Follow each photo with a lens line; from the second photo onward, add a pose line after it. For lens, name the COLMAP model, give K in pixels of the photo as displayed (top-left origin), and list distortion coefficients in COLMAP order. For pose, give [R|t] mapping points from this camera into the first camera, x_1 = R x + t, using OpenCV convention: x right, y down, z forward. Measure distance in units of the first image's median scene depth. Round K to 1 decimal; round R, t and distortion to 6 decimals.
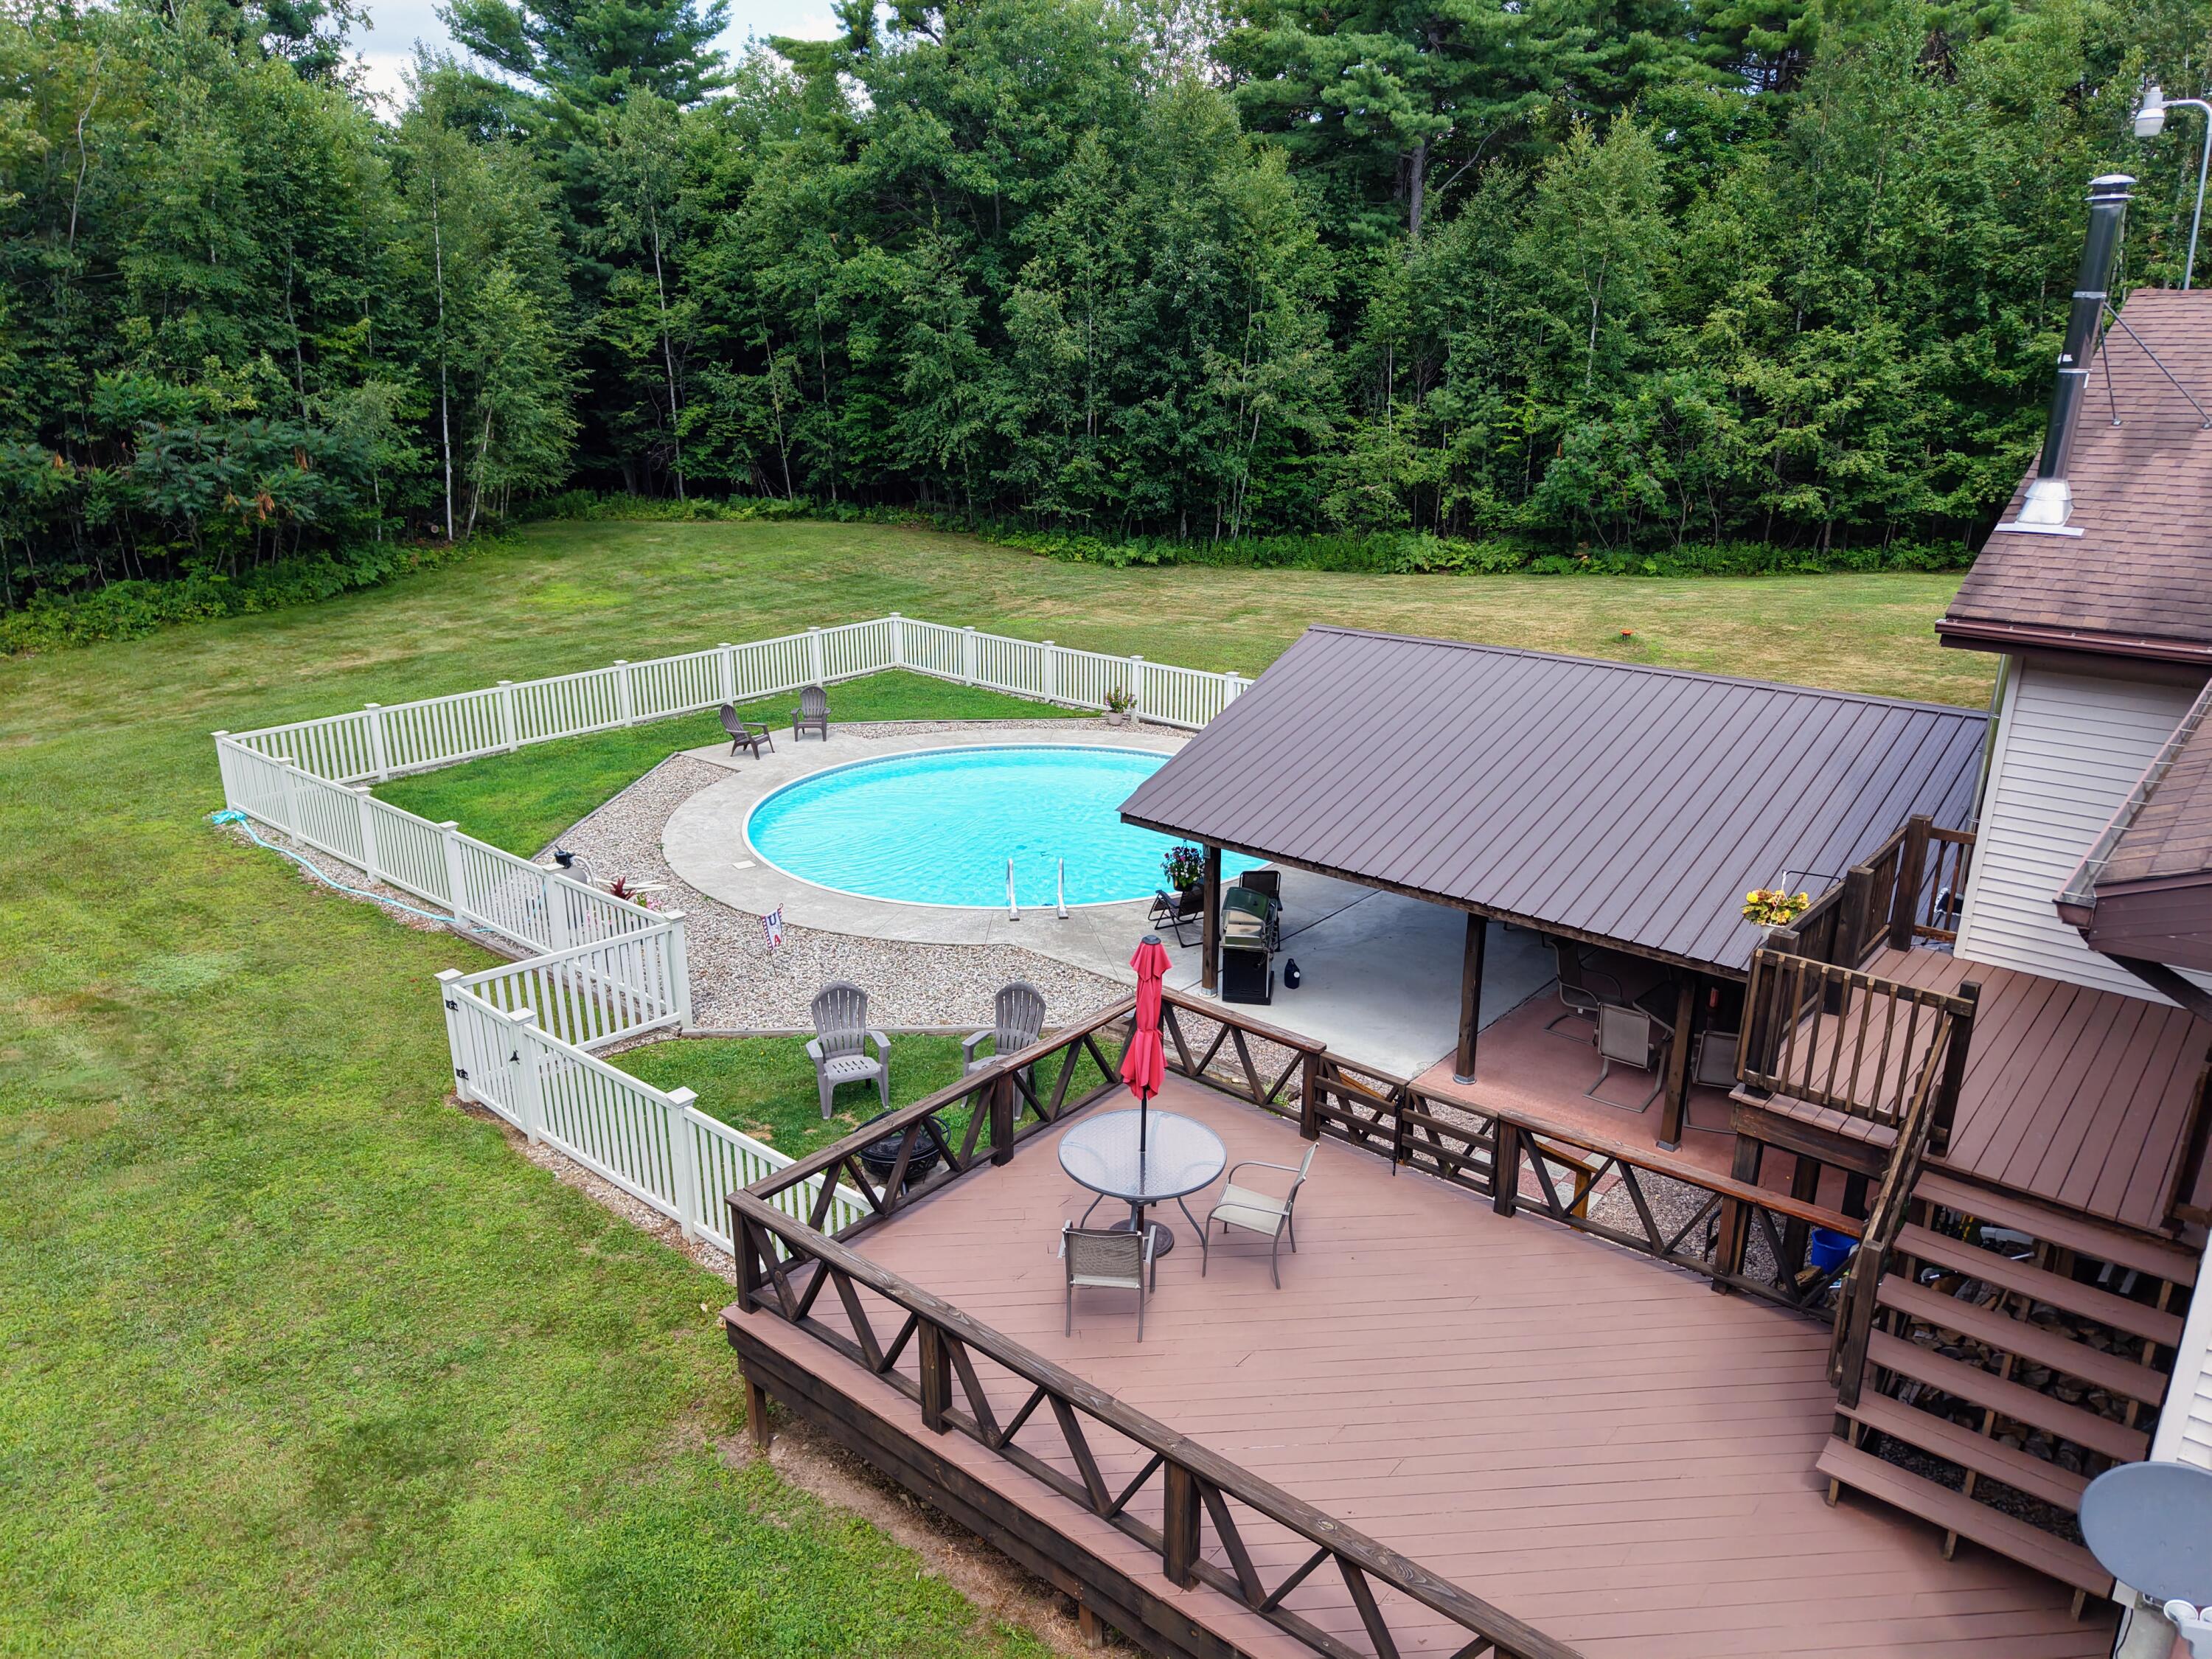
lens RADIAL K [[1474.4, 0, 1111.0], [0, 1474.4, 828.9], [0, 0, 1]] dist [0.022813, -0.031575]
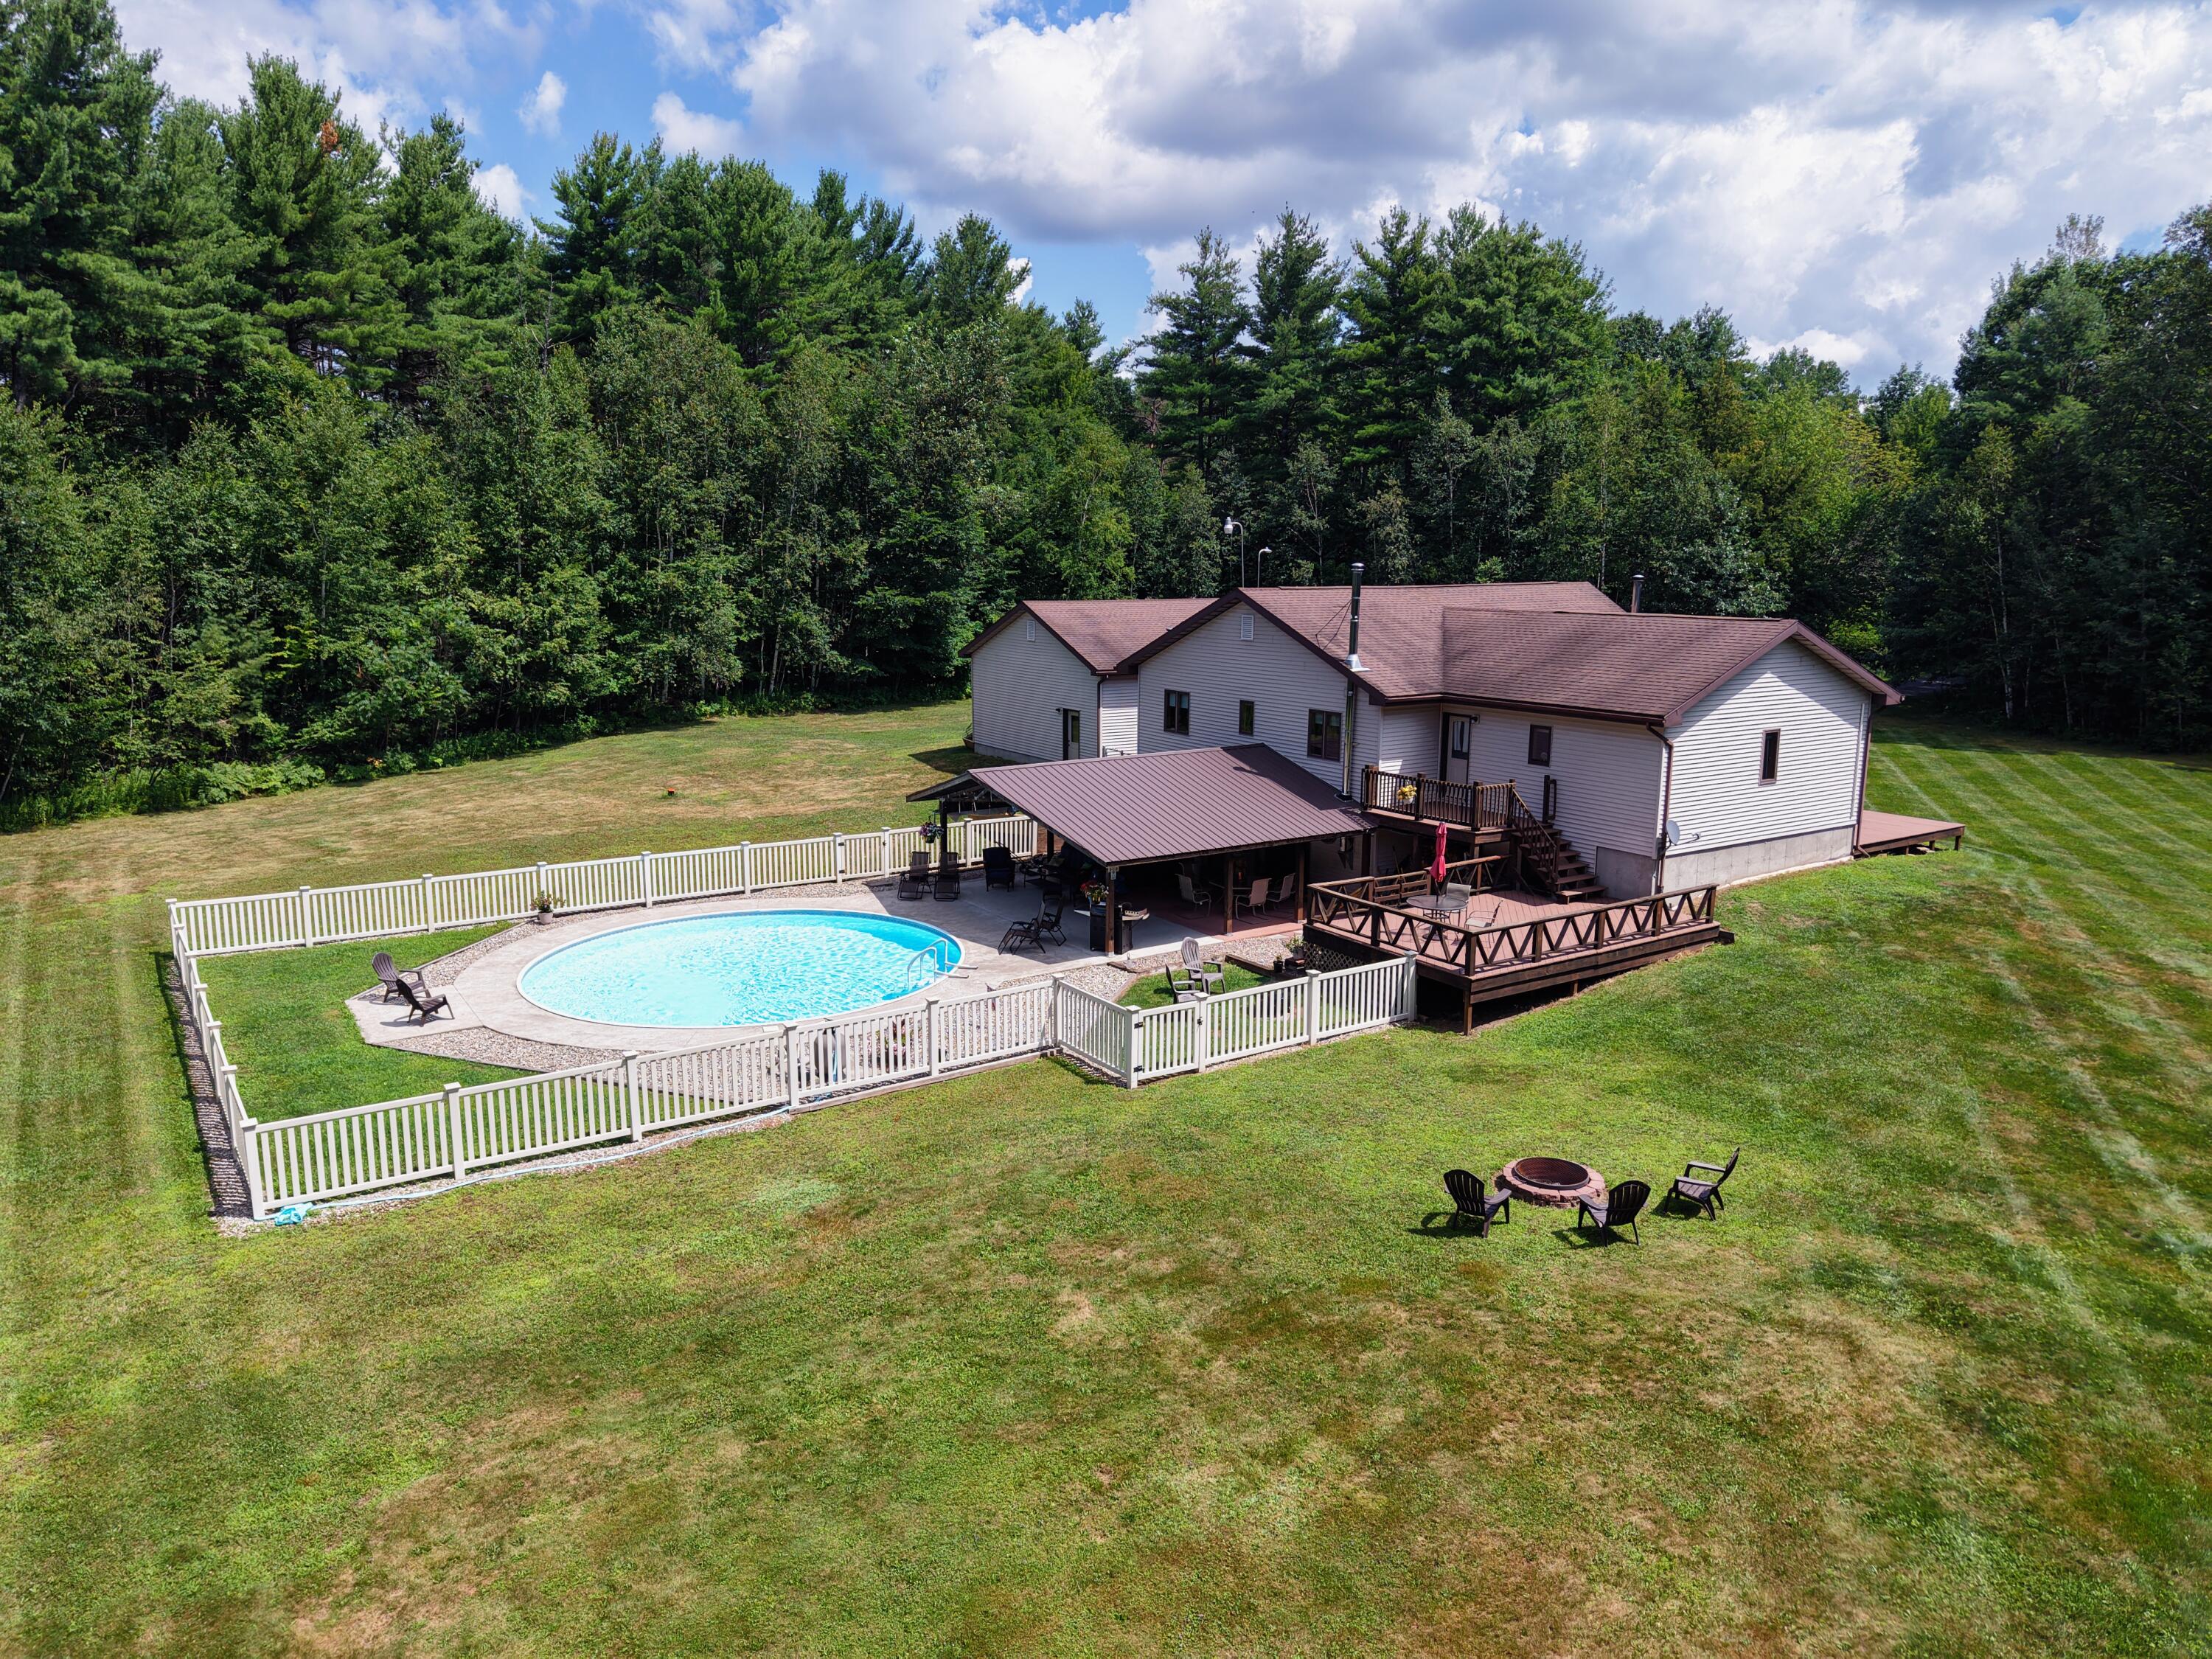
lens RADIAL K [[1474.4, 0, 1111.8], [0, 1474.4, 829.8], [0, 0, 1]] dist [0.022813, -0.031575]
pose [[0.272493, -0.178804, 0.945398, -0.934589], [0.292497, 0.951471, 0.095646, -0.119802], [-0.916620, 0.250463, 0.311569, 0.222269]]
